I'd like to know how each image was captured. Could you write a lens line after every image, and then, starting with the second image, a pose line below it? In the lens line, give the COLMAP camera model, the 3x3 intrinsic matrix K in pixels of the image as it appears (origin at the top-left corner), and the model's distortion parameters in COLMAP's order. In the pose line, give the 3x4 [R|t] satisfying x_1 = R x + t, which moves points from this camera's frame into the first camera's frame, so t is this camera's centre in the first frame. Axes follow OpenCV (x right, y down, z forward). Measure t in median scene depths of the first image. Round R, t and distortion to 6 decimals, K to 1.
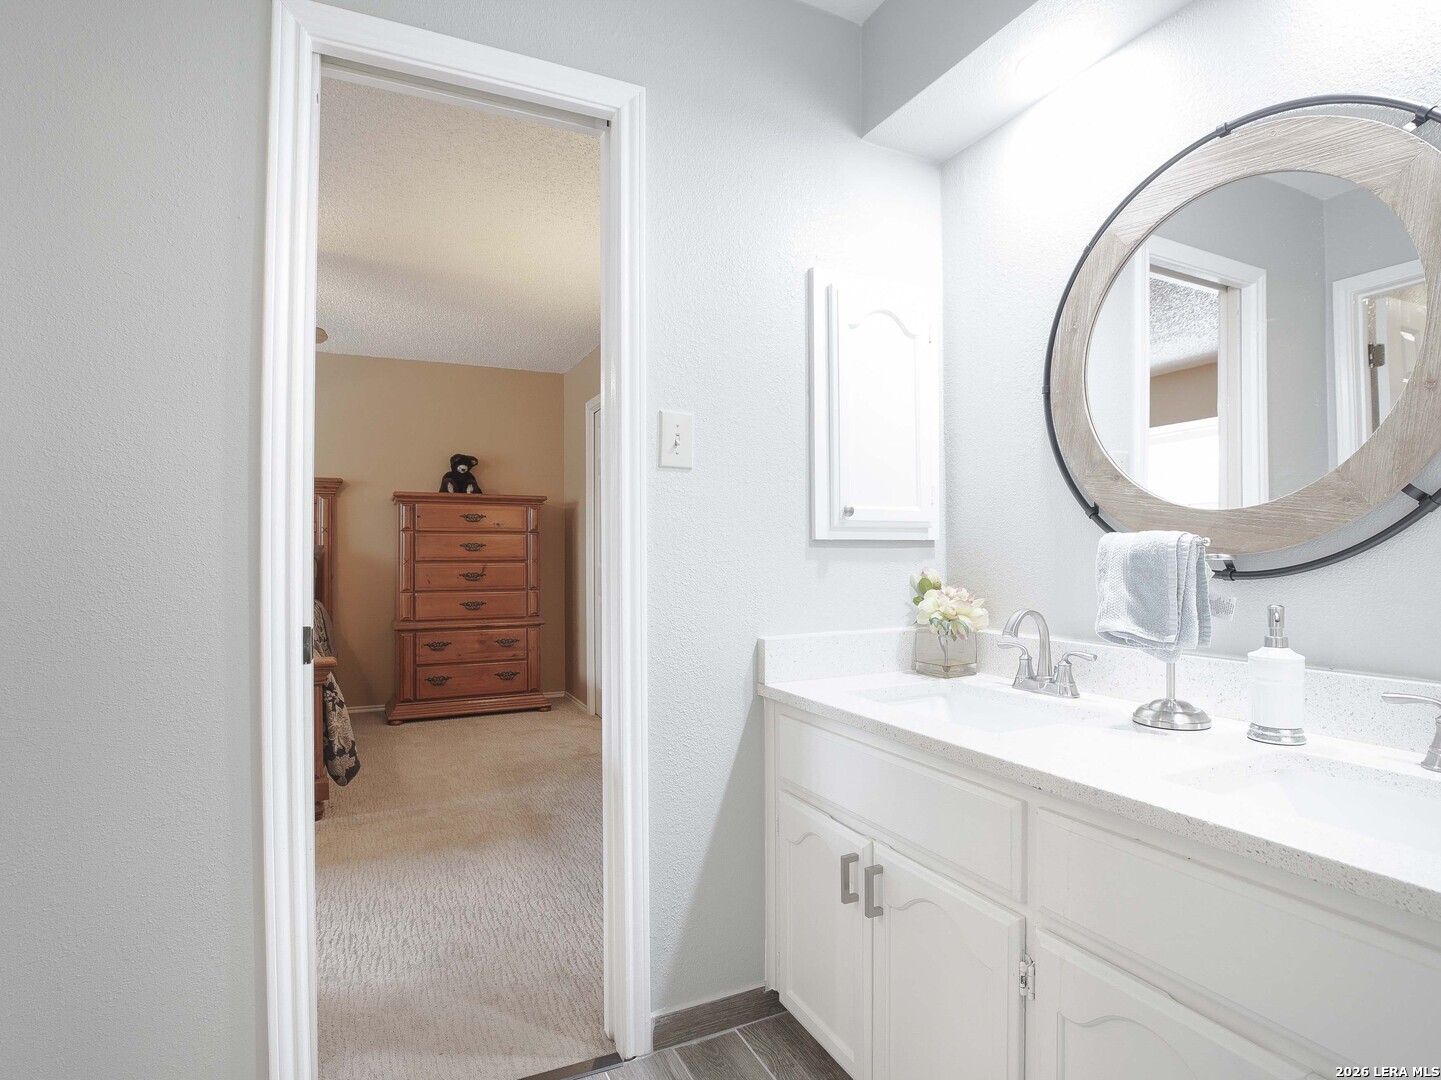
lens RADIAL K [[754.9, 0, 720.7], [0, 754.9, 544.0], [0, 0, 1]] dist [-0.040749, 0.006987]
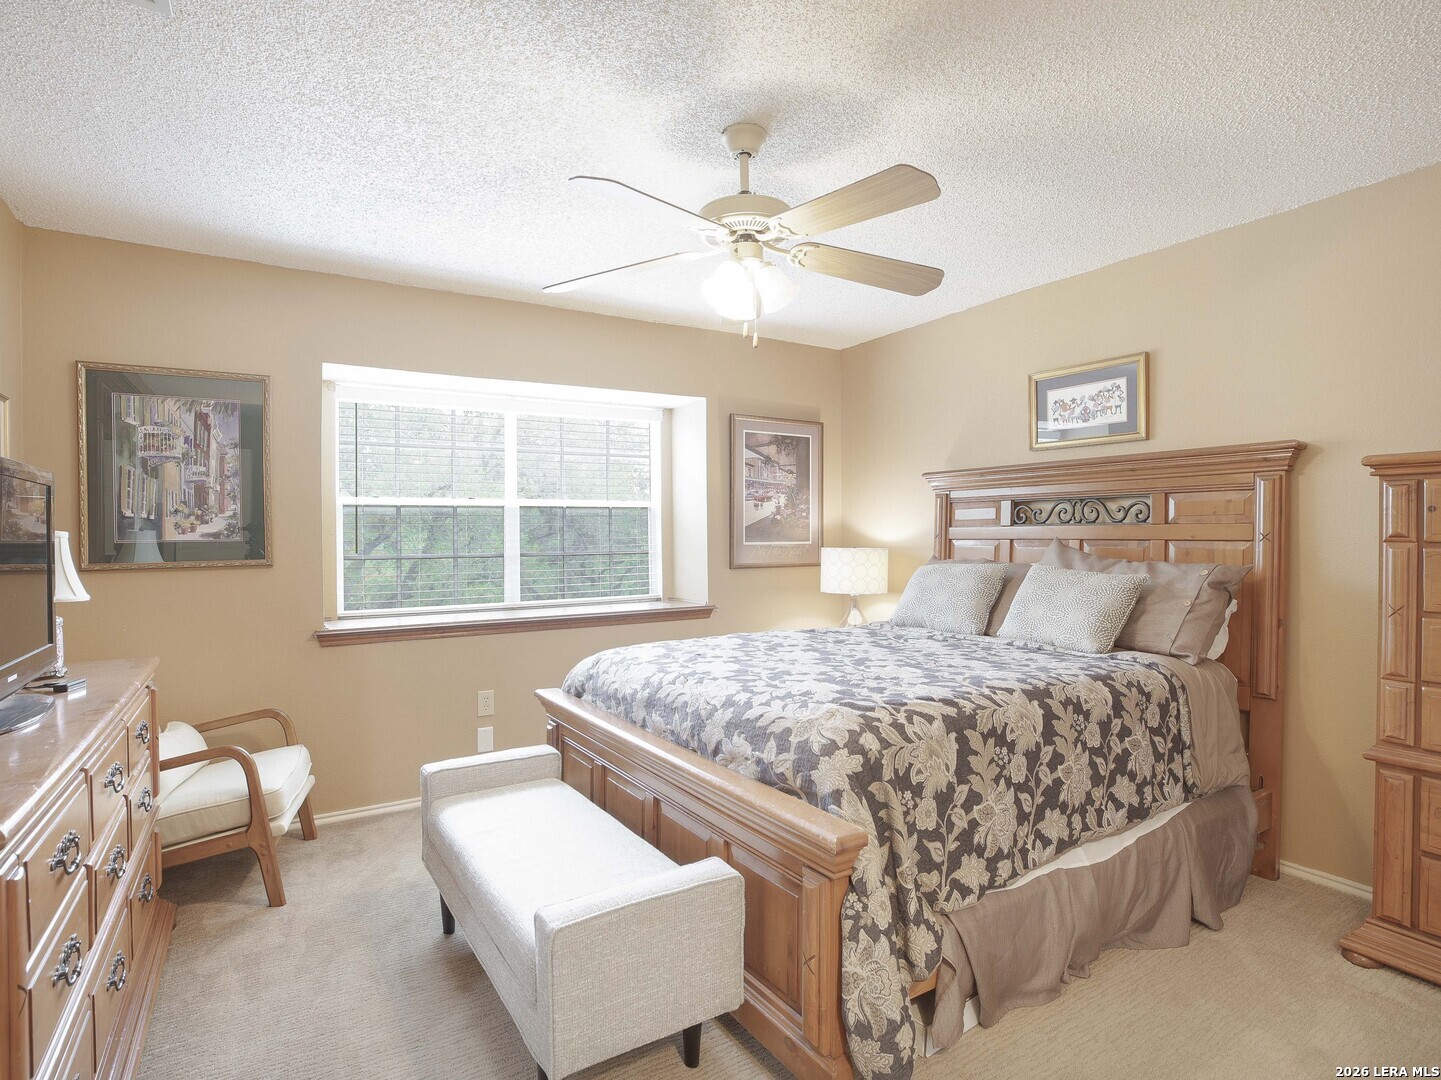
lens RADIAL K [[754.9, 0, 721.8], [0, 754.9, 545.8], [0, 0, 1]] dist [-0.040749, 0.006987]
pose [[0.100529, 0.007129, -0.994909, -0.029542], [0.014992, 0.999850, 0.008679, -0.025007], [0.994821, -0.015788, 0.100407, 0.559781]]
